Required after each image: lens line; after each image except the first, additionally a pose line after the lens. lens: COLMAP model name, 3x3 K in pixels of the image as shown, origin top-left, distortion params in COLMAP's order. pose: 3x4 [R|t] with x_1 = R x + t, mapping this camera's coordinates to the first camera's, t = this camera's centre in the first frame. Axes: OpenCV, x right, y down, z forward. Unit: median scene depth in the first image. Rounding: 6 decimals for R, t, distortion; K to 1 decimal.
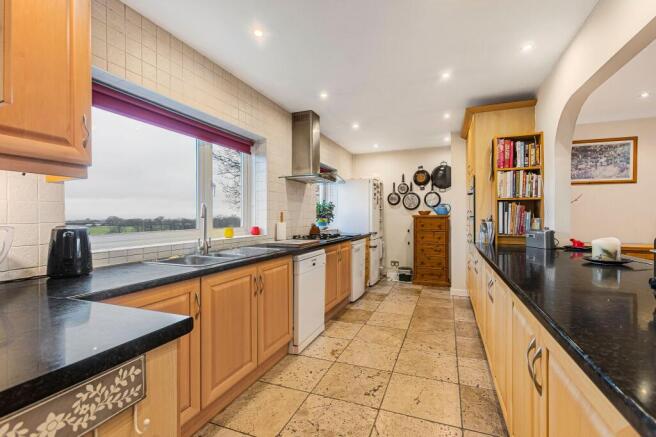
lens RADIAL K [[298.1, 0, 327.9], [0, 298.1, 218.7], [0, 0, 1]] dist [-0.002518, 0.000489]
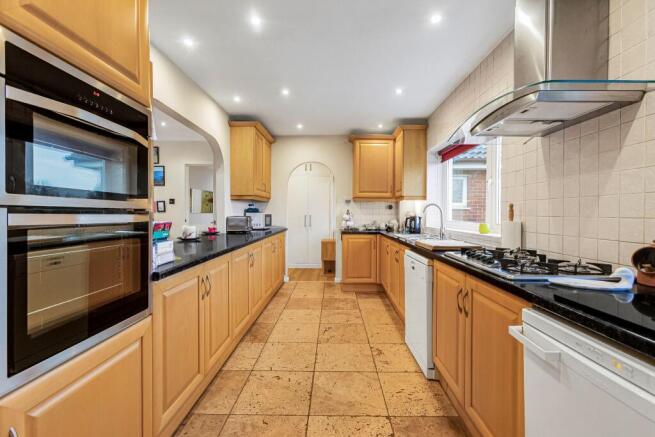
lens RADIAL K [[297.6, 0, 326.2], [0, 297.6, 215.3], [0, 0, 1]] dist [-0.002518, 0.000489]
pose [[-0.937730, -0.000548, -0.347365, 0.476578], [-0.004031, 0.999949, 0.009306, -0.003099], [0.347342, 0.010127, -0.937684, 1.693882]]
